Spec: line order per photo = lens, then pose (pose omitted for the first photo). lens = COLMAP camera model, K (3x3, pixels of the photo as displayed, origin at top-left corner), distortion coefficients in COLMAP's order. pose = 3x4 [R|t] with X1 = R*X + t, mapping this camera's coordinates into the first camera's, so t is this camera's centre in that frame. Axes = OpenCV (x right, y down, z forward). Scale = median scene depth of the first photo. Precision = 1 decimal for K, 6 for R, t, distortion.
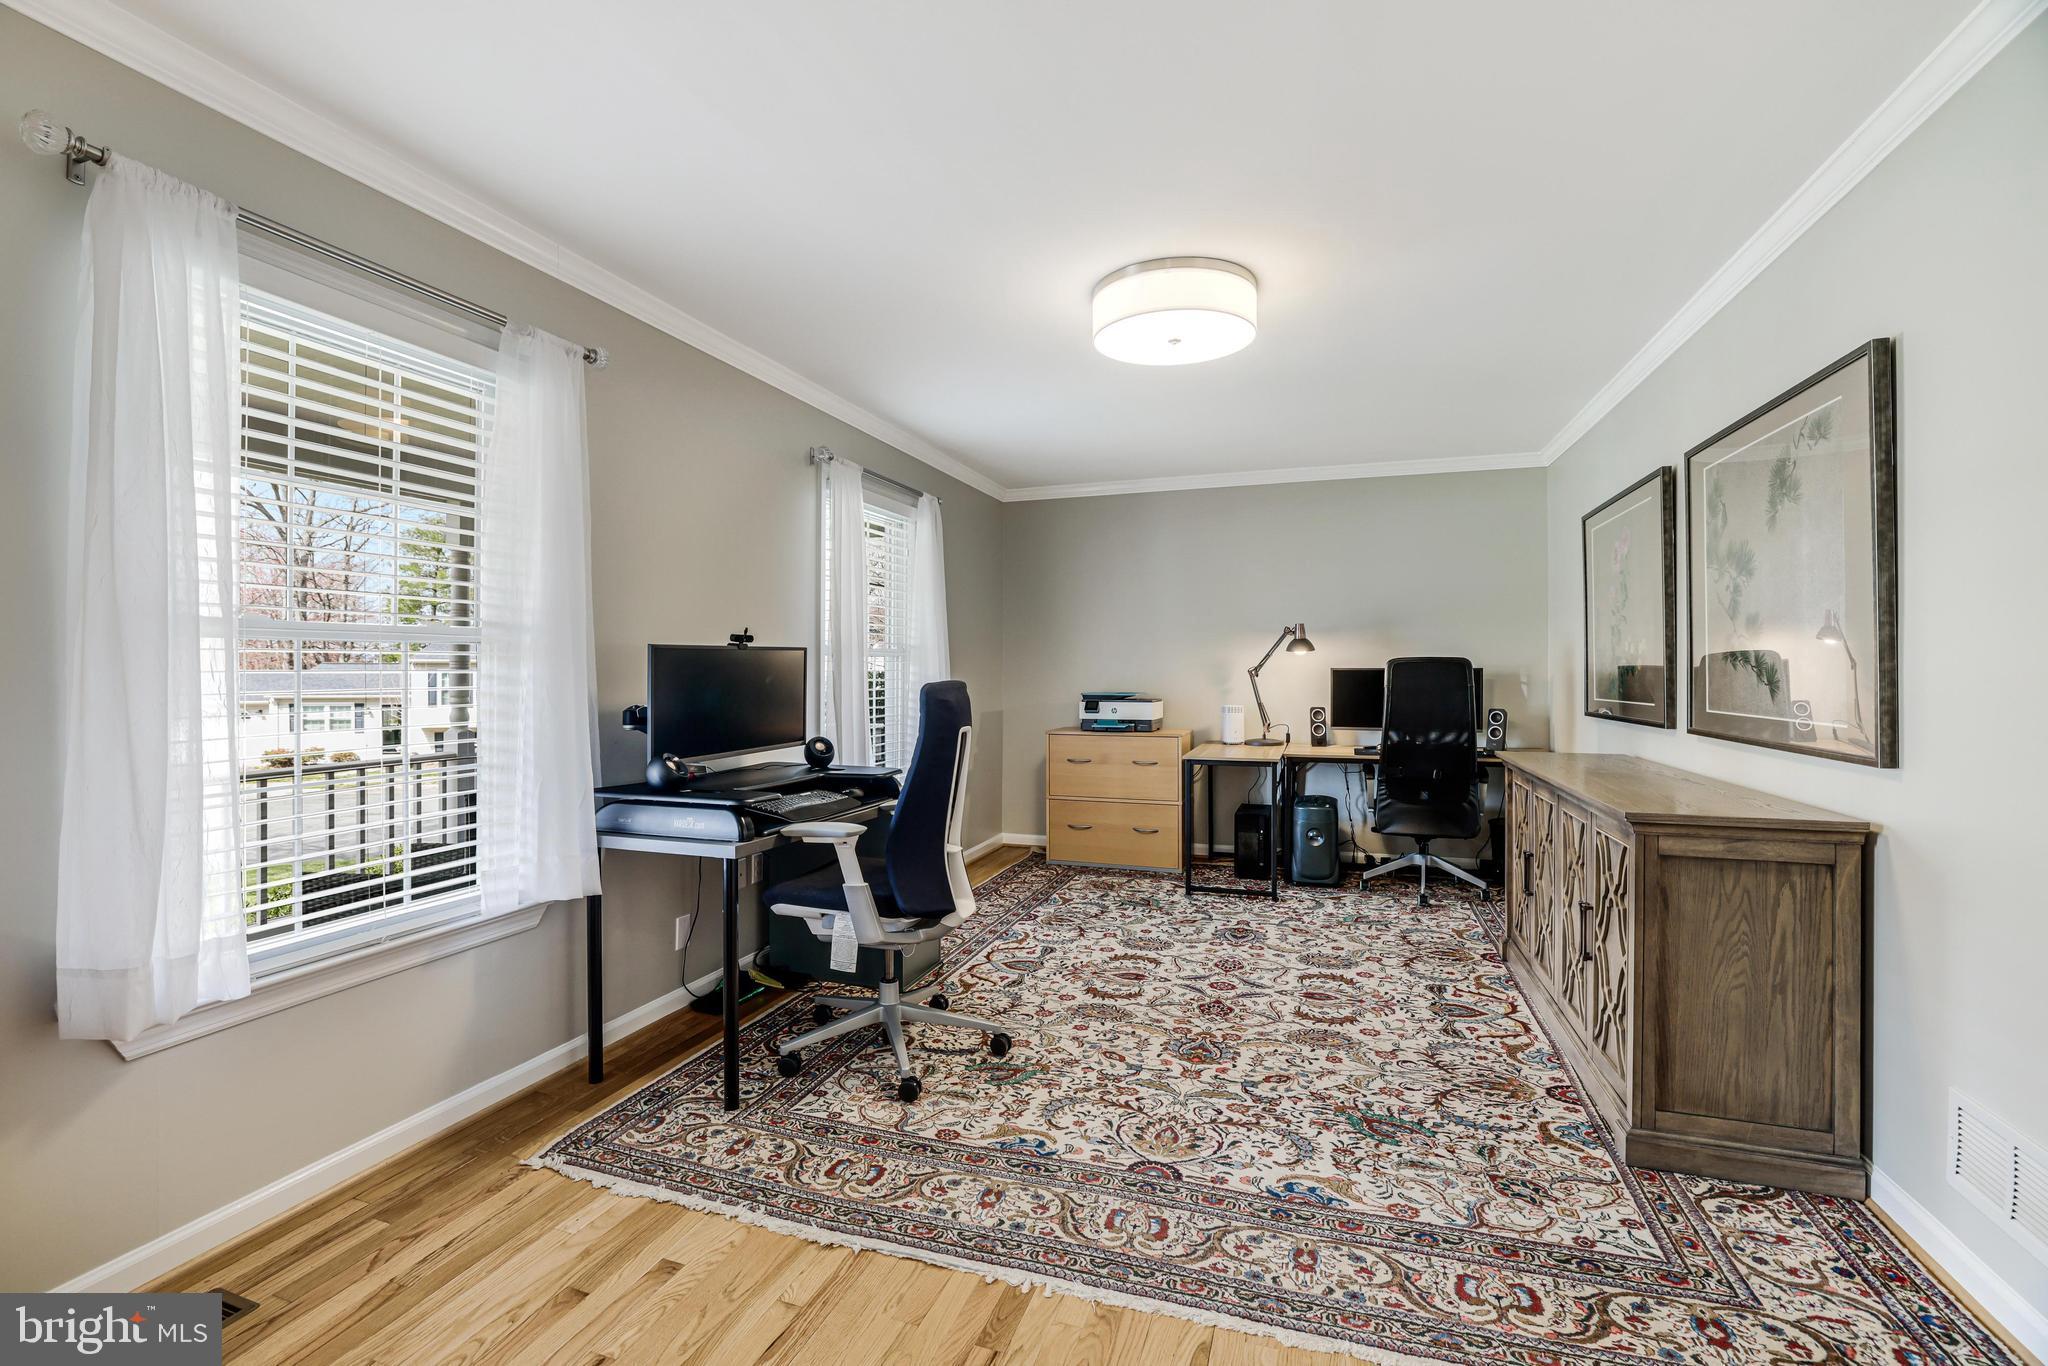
lens RADIAL K [[889.1, 0, 1029.8], [0, 889.1, 668.0], [0, 0, 1]] dist [-0.008777, 0.004386]
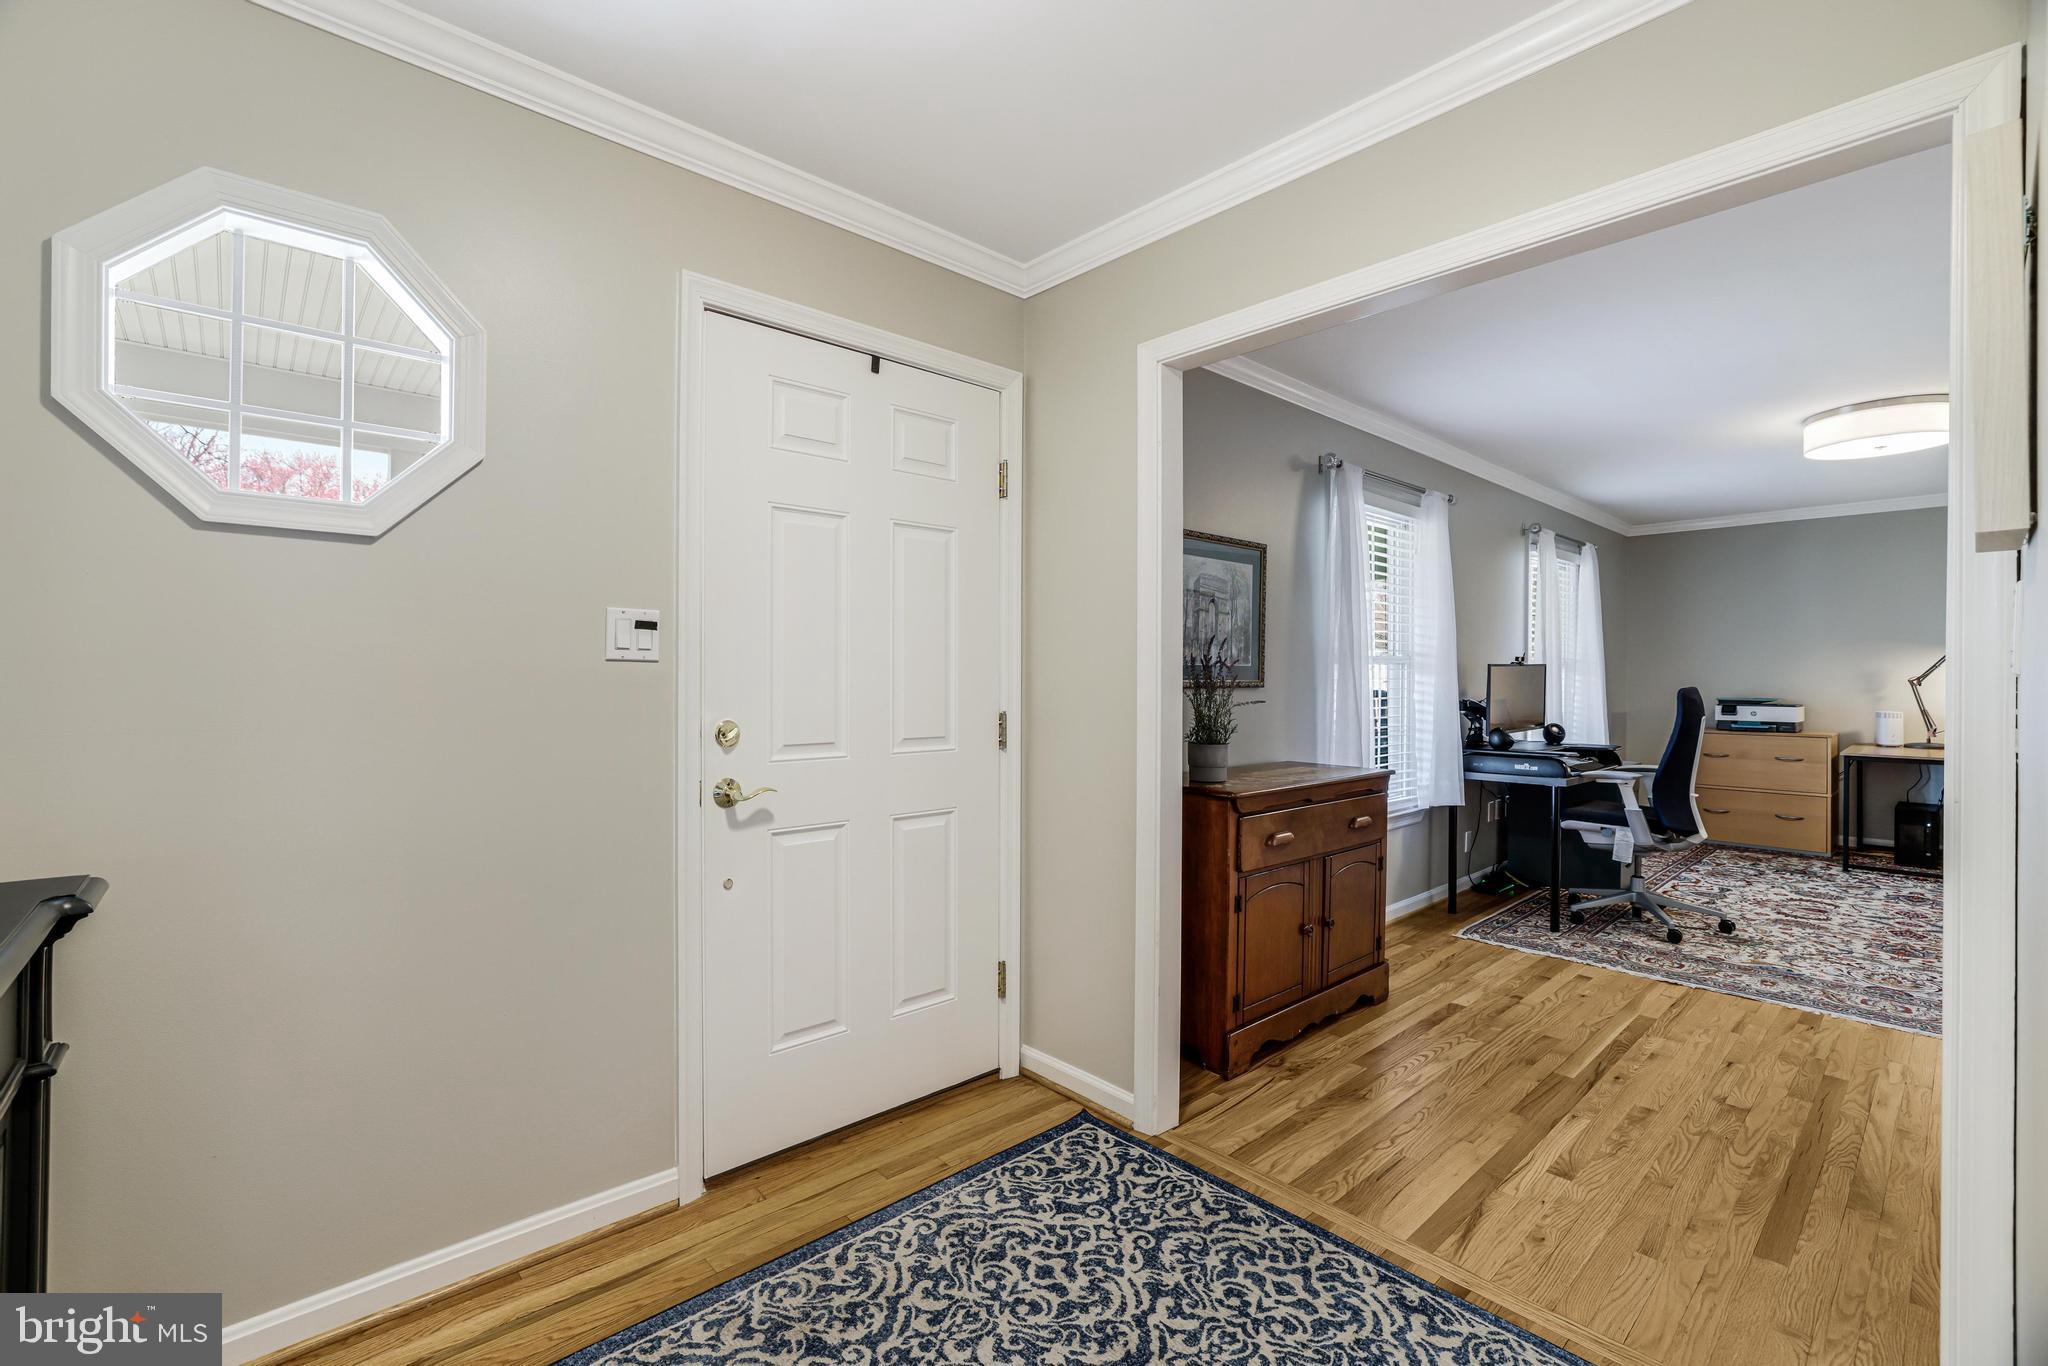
lens RADIAL K [[912.5, 0, 980.7], [0, 912.5, 668.4], [0, 0, 1]] dist [-0.041947, 0.011226]
pose [[0.870894, 0.000538, -0.491471, -0.398004], [-0.002659, 0.999990, -0.003617, -0.007461], [0.491464, 0.004457, 0.870886, -0.945791]]
